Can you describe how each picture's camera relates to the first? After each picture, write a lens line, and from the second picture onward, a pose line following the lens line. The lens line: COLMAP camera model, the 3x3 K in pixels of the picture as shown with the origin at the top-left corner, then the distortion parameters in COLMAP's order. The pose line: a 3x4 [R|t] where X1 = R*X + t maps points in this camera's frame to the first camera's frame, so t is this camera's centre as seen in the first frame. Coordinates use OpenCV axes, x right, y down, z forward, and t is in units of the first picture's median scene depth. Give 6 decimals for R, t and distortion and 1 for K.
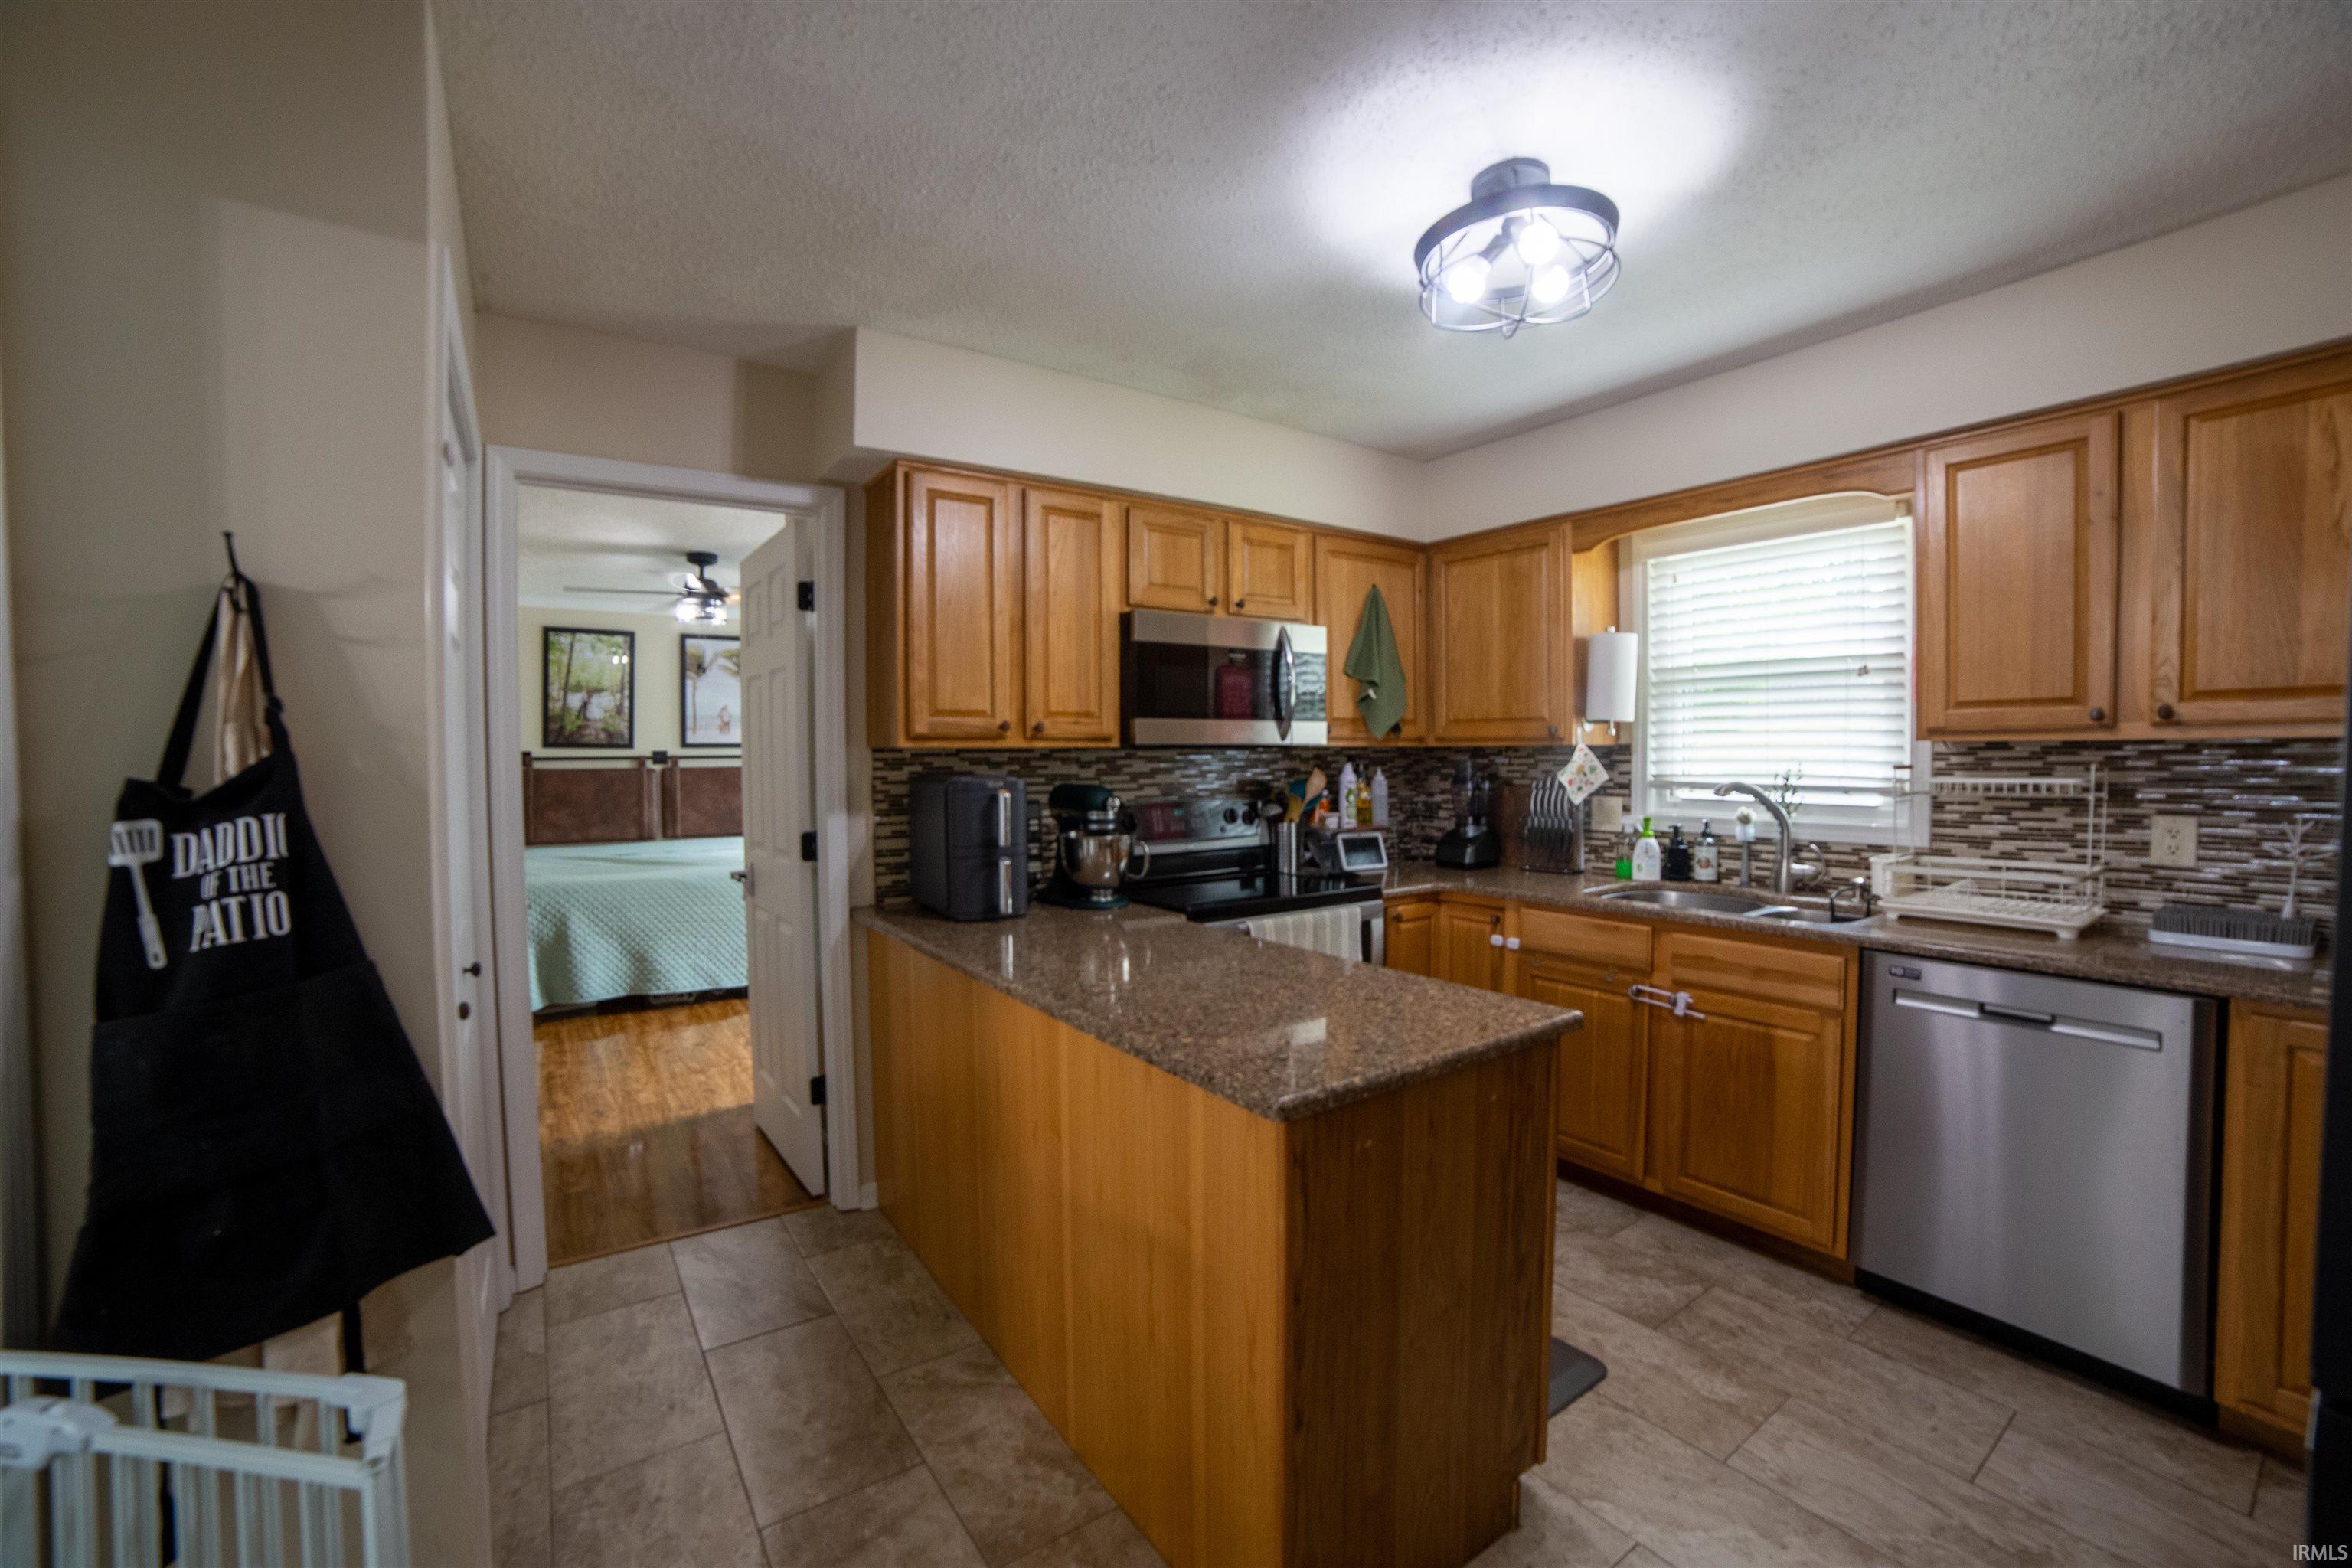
lens RADIAL K [[975.9, 0, 1176.0], [0, 975.9, 784.0], [0, 0, 1]] dist [-0.100777, 0.035251]
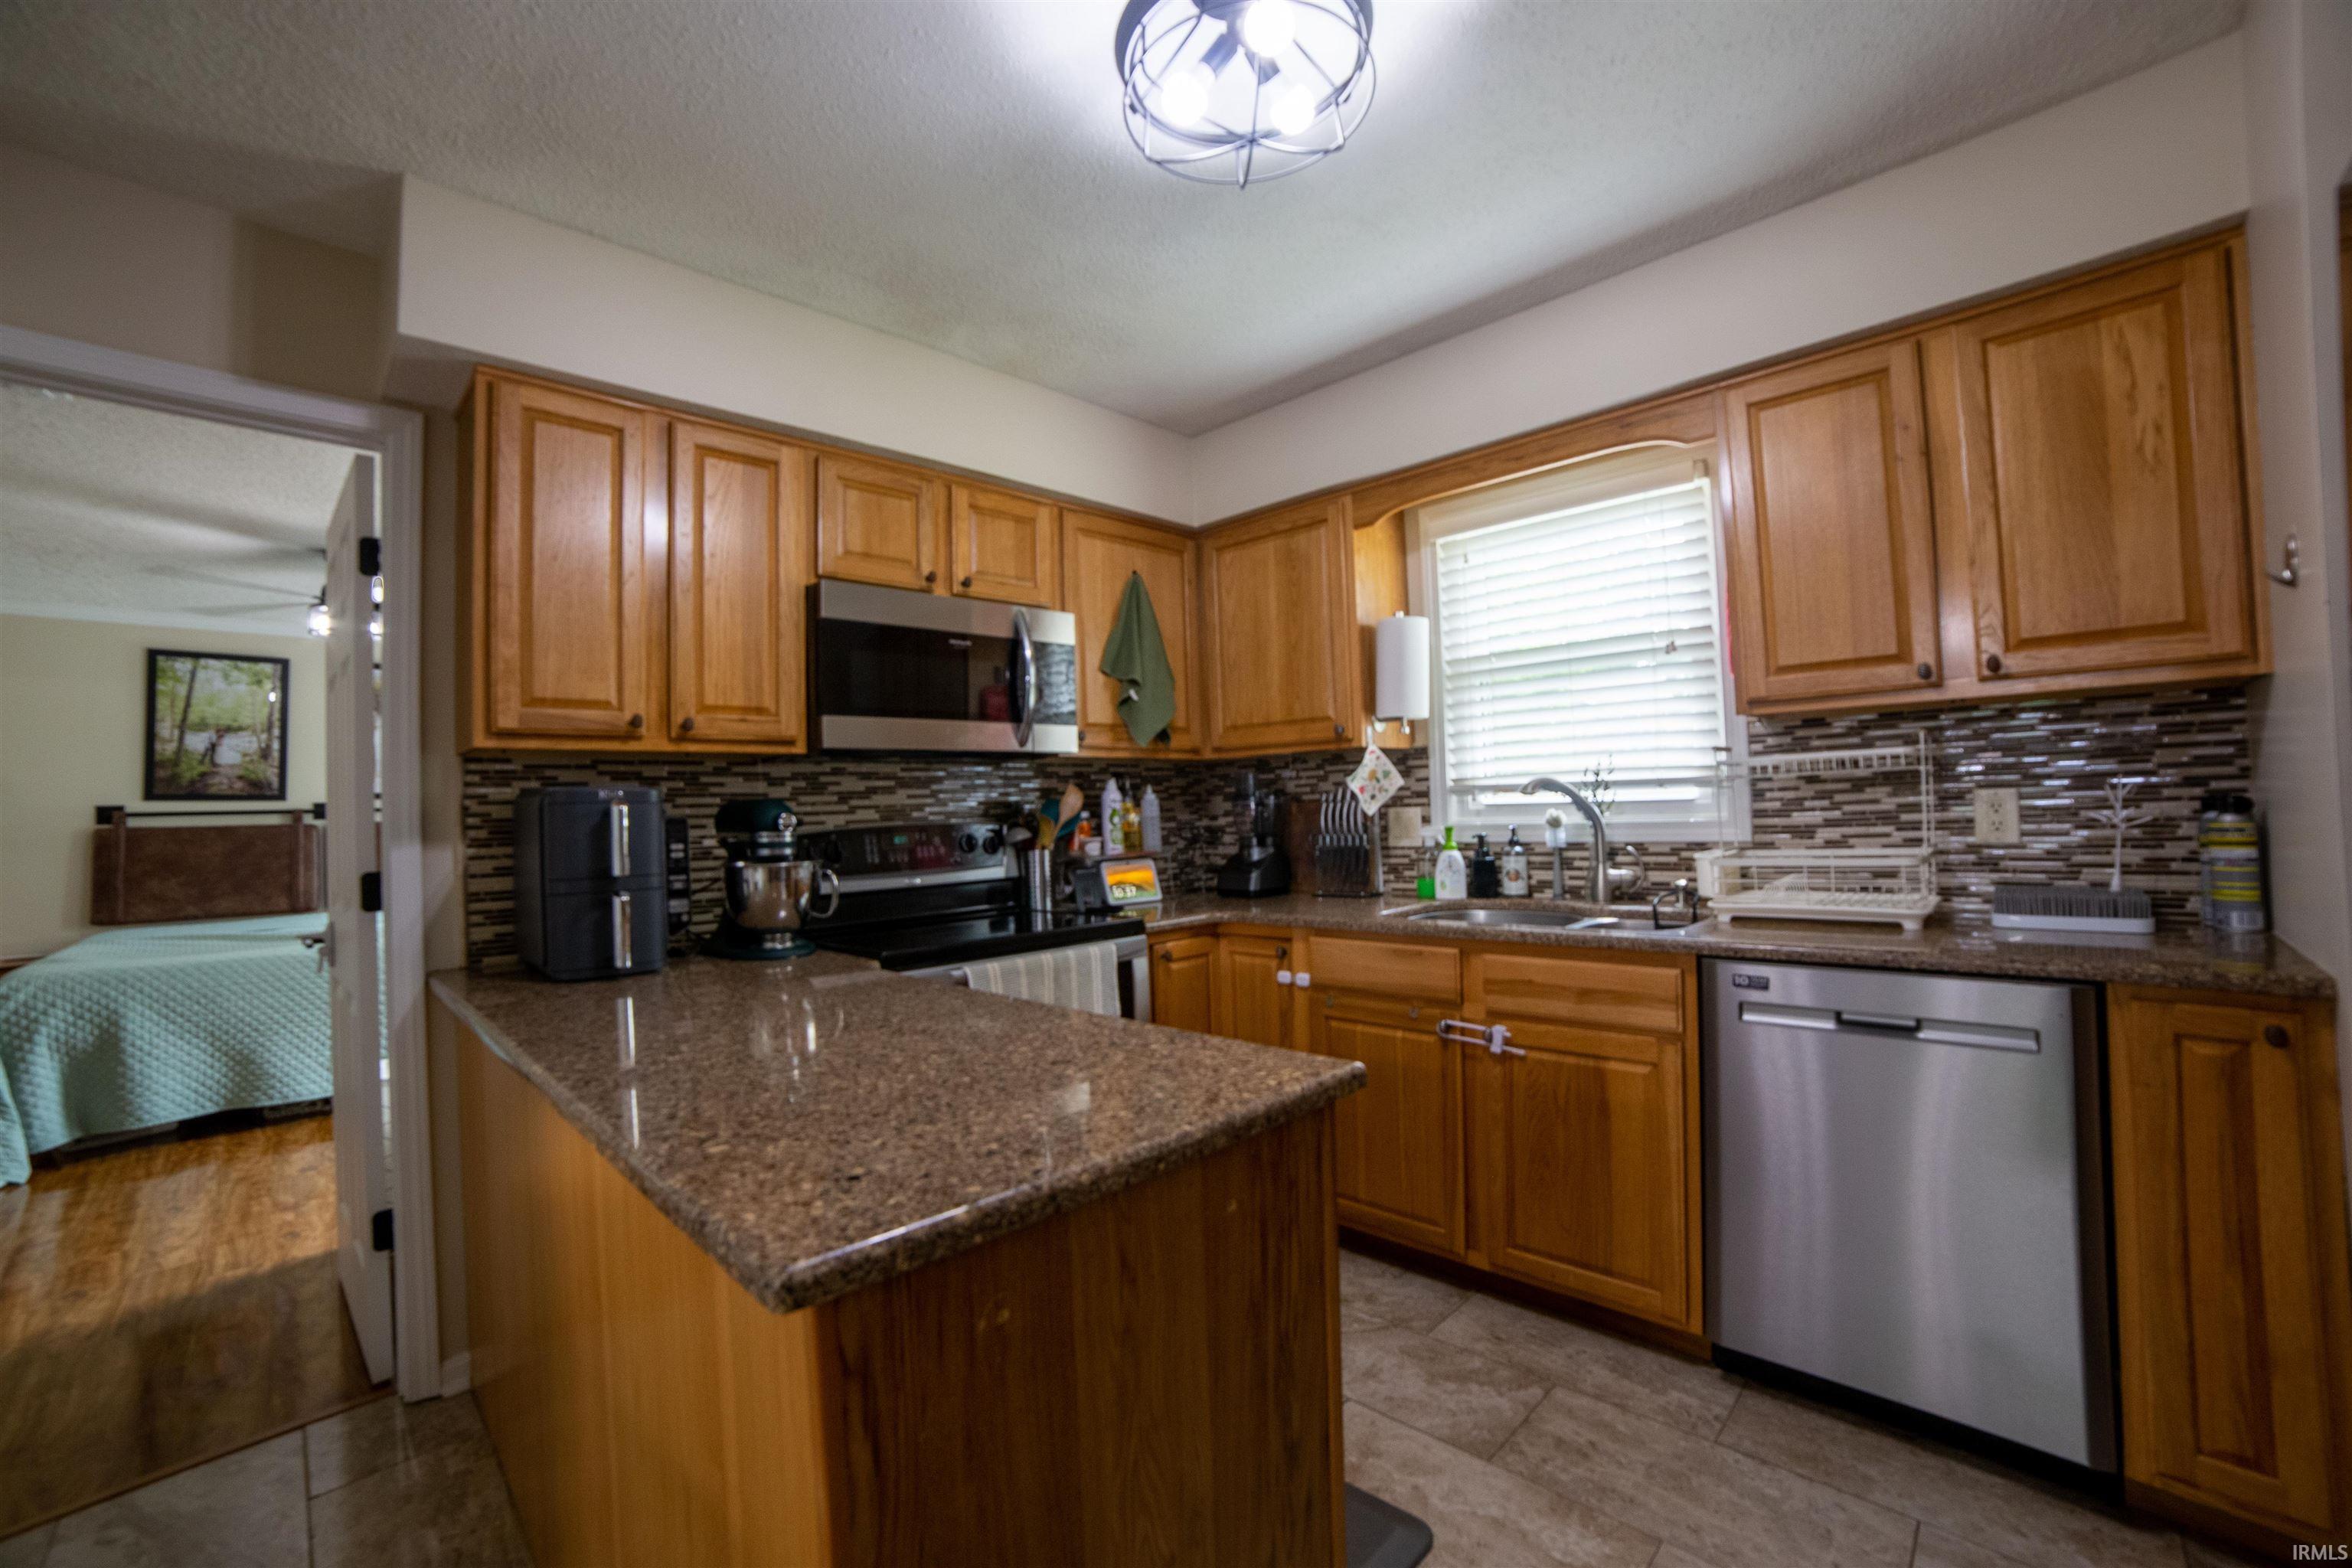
lens RADIAL K [[977.7, 0, 1176.0], [0, 977.7, 784.0], [0, 0, 1]] dist [-0.114407, 0.042988]
pose [[0.982930, -0.022108, 0.182646, 0.099288], [0.033058, 0.997820, -0.057126, 0.044001], [-0.180985, 0.062189, 0.981518, 0.195375]]
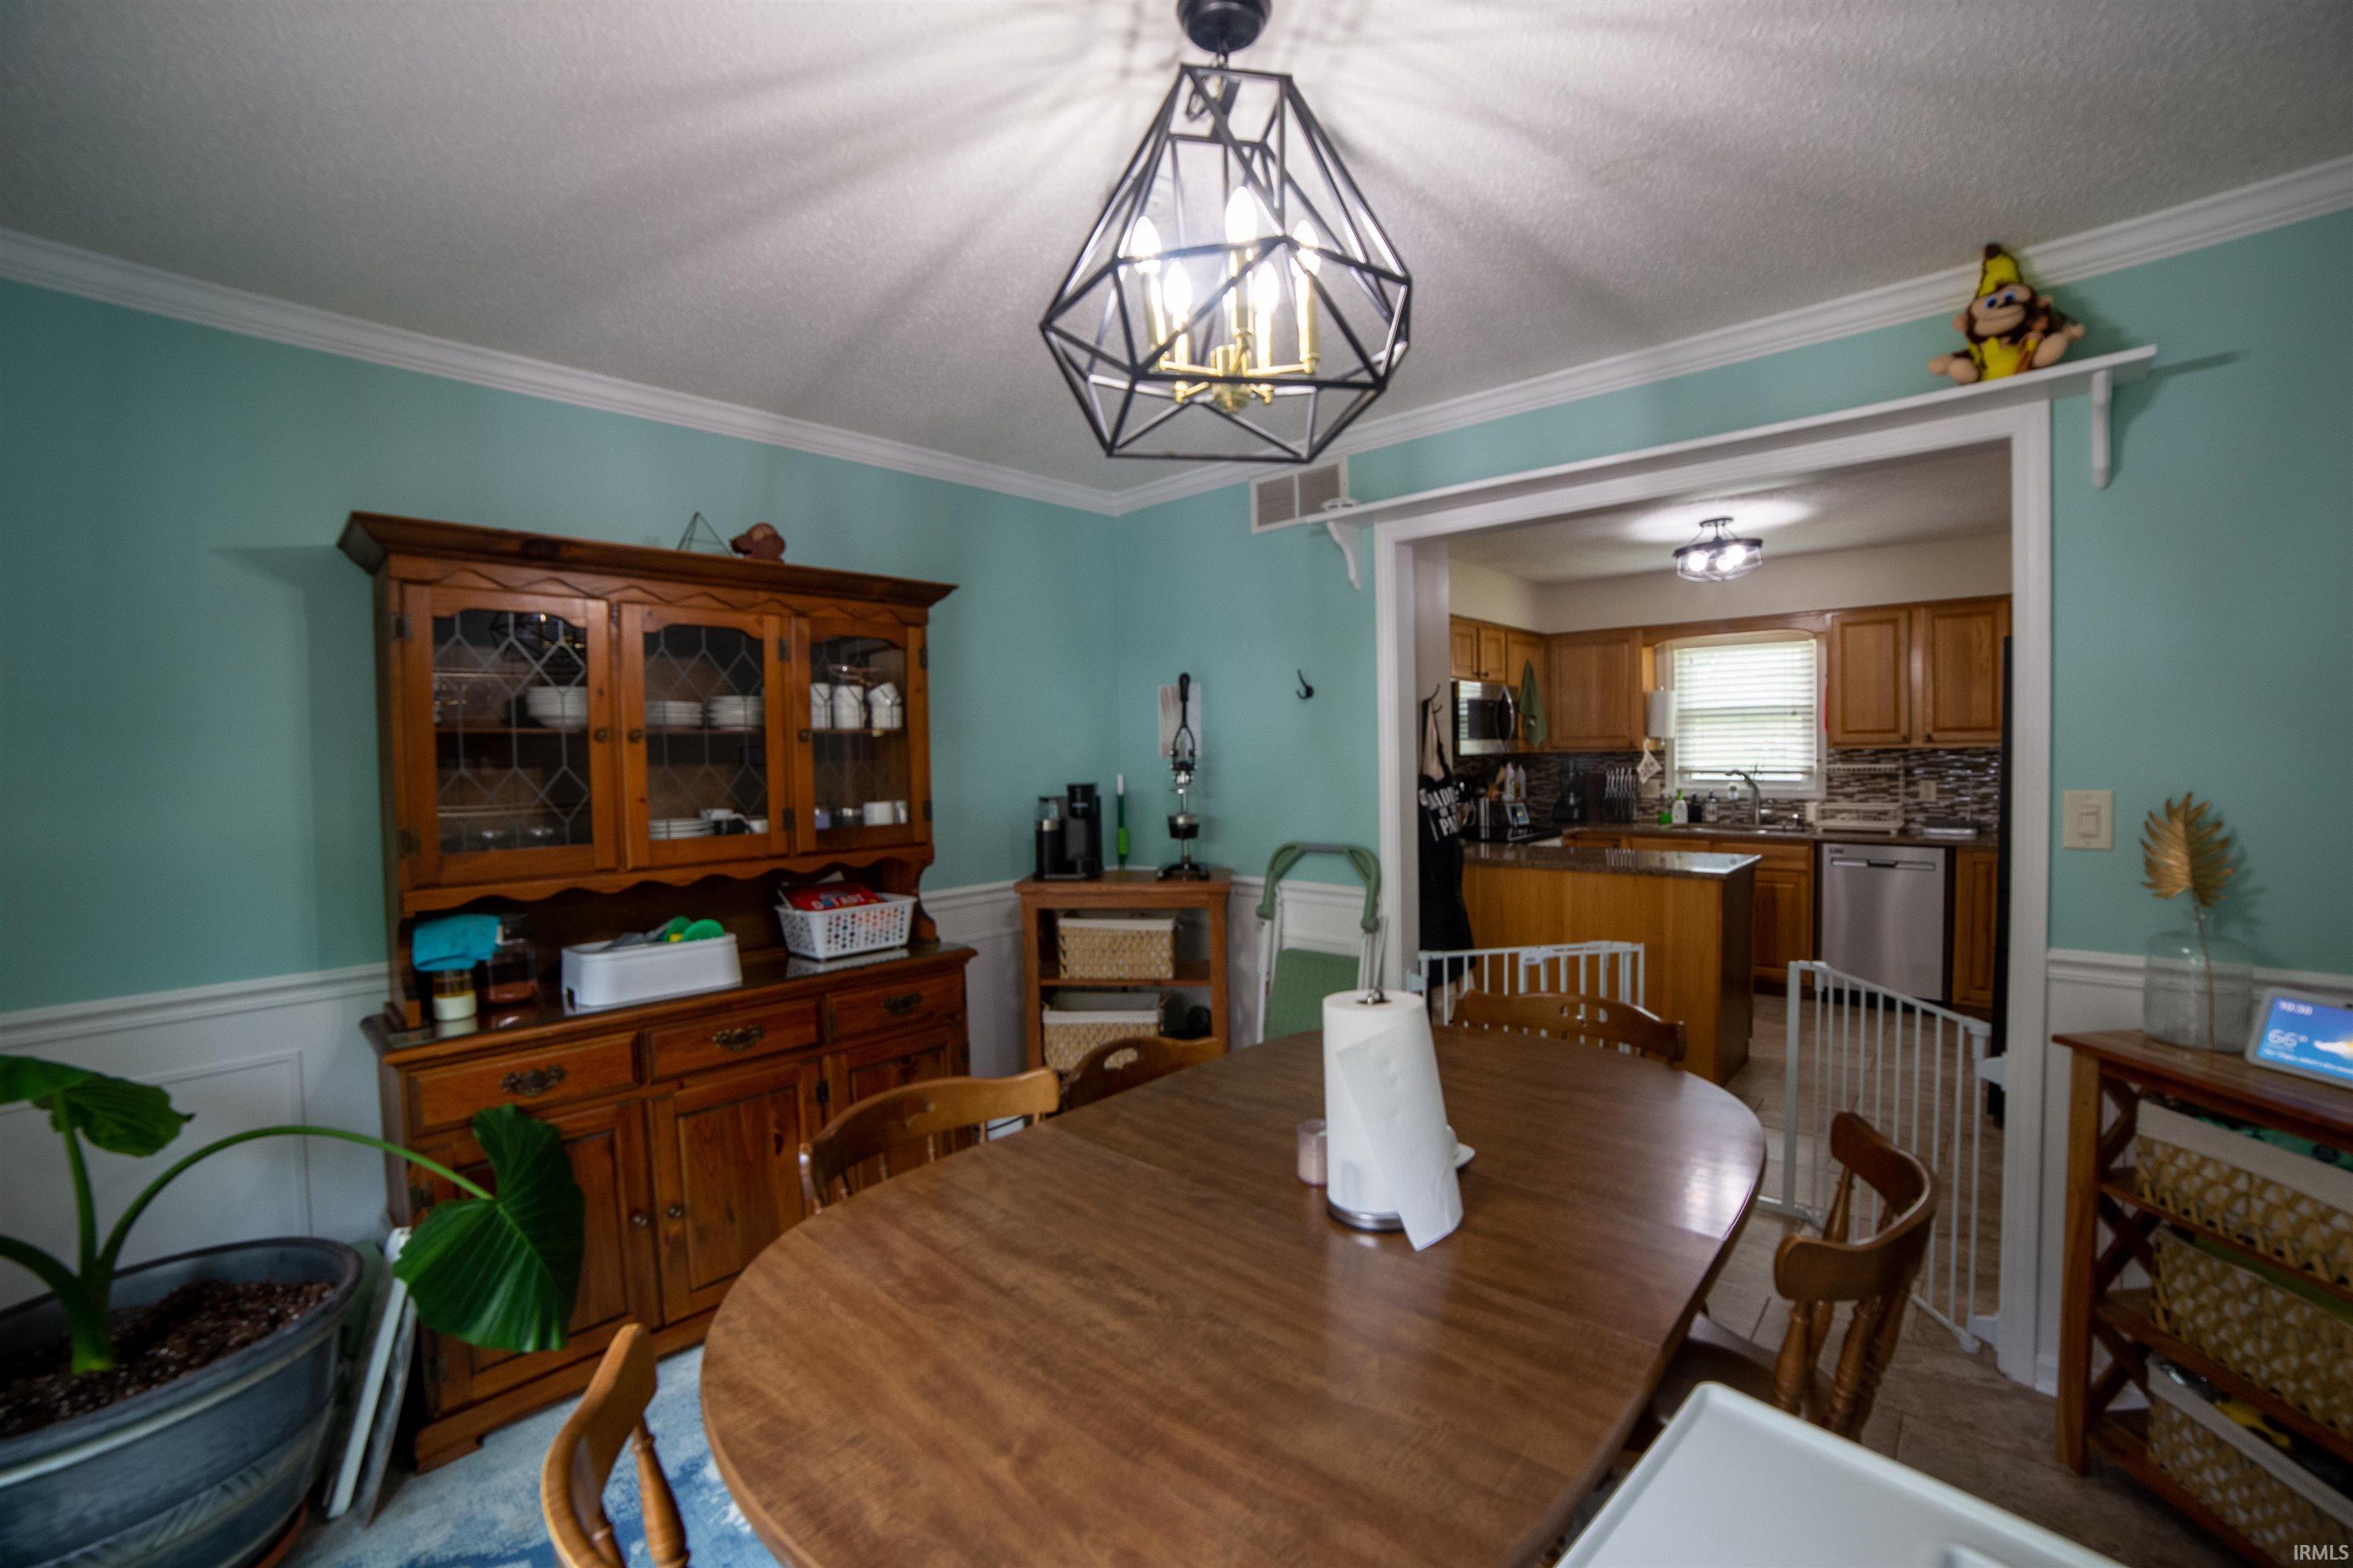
lens RADIAL K [[976.3, 0, 1176.5], [0, 976.3, 784.0], [0, 0, 1]] dist [-0.100777, 0.035251]
pose [[0.976039, -0.019975, 0.216678, -1.002273], [0.020136, 0.999796, 0.001464, 0.002155], [-0.216663, 0.002934, 0.976242, -0.696101]]
